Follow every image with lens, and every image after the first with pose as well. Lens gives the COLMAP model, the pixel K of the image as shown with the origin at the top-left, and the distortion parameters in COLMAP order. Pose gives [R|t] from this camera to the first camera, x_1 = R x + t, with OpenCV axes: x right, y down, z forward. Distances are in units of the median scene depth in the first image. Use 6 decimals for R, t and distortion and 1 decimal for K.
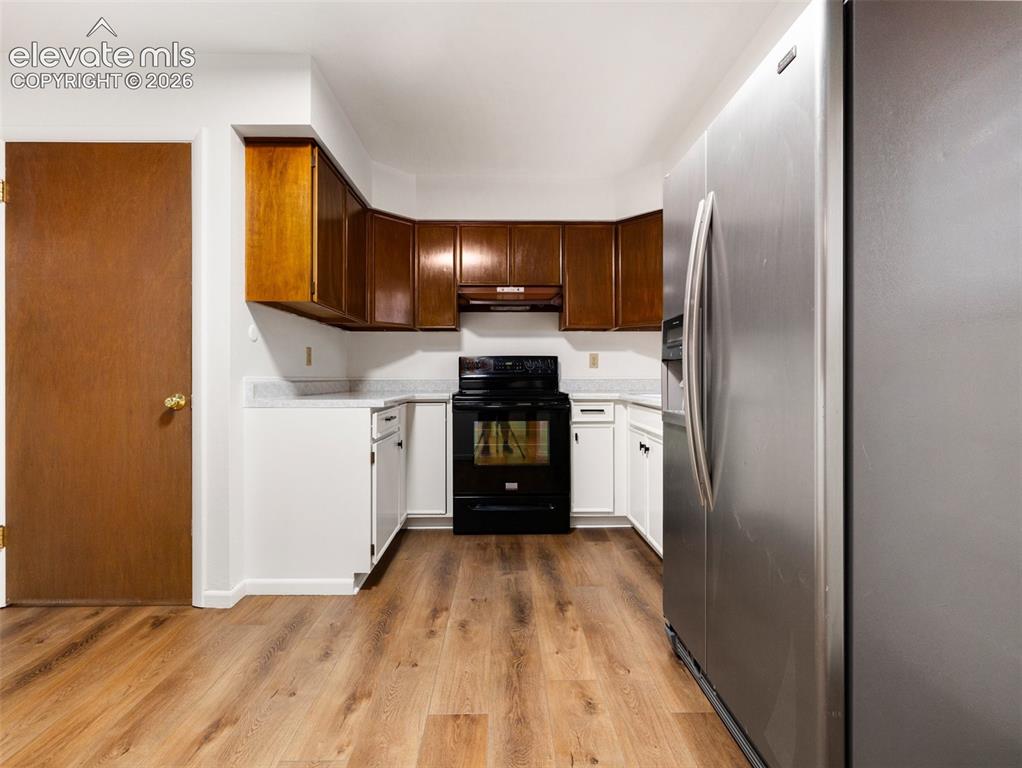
lens RADIAL K [[486.2, 0, 506.1], [0, 486.2, 378.6], [0, 0, 1]] dist [0.001190, 0.000009]
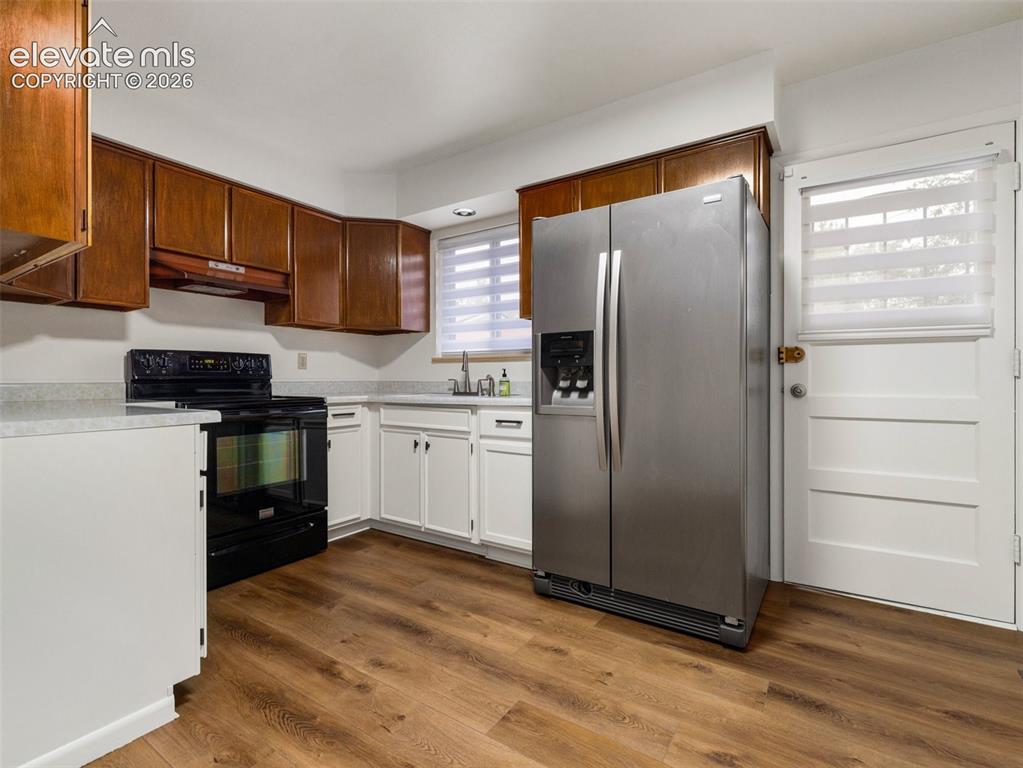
lens RADIAL K [[489.1, 0, 511.5], [0, 489.1, 384.0], [0, 0, 1]] dist [-0.000536, 0.000050]
pose [[0.564691, -0.005902, 0.825281, -0.534065], [0.001932, 0.999981, 0.005829, 0.001952], [-0.825300, -0.001697, 0.564692, 0.247245]]
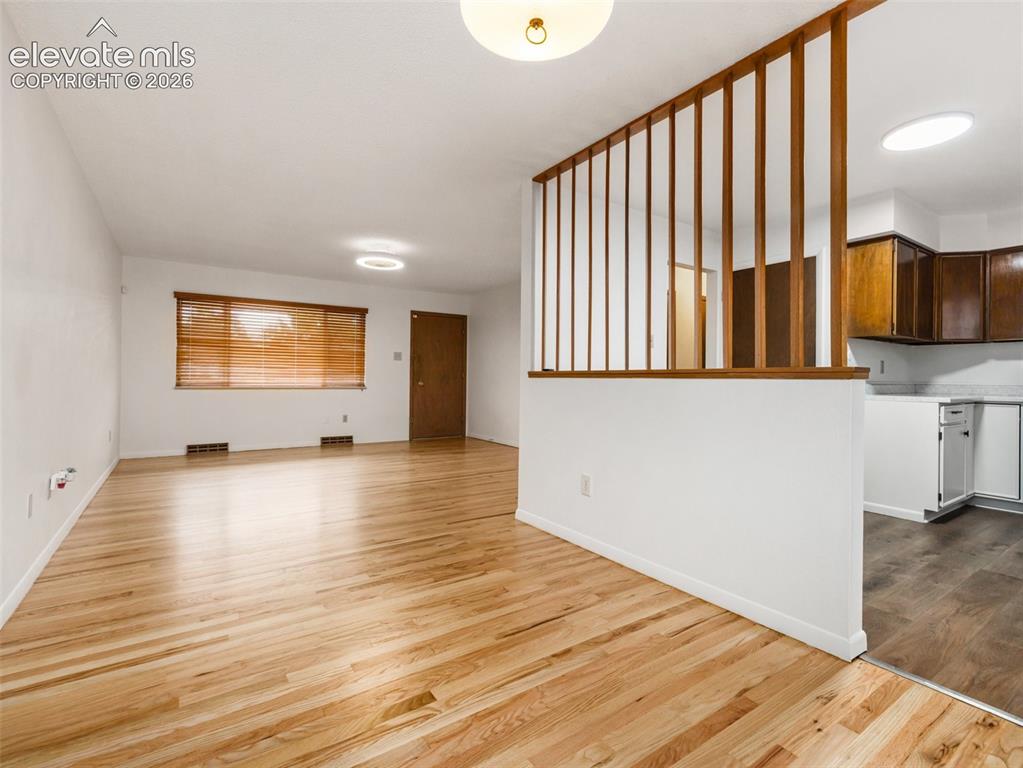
lens RADIAL K [[486.7, 0, 506.6], [0, 486.7, 378.6], [0, 0, 1]] dist [0.001190, 0.000009]
pose [[0.552259, 0.003953, -0.833663, 0.220707], [-0.010147, 0.999947, -0.001981, 0.001252], [0.833611, 0.009553, 0.552270, -0.874625]]
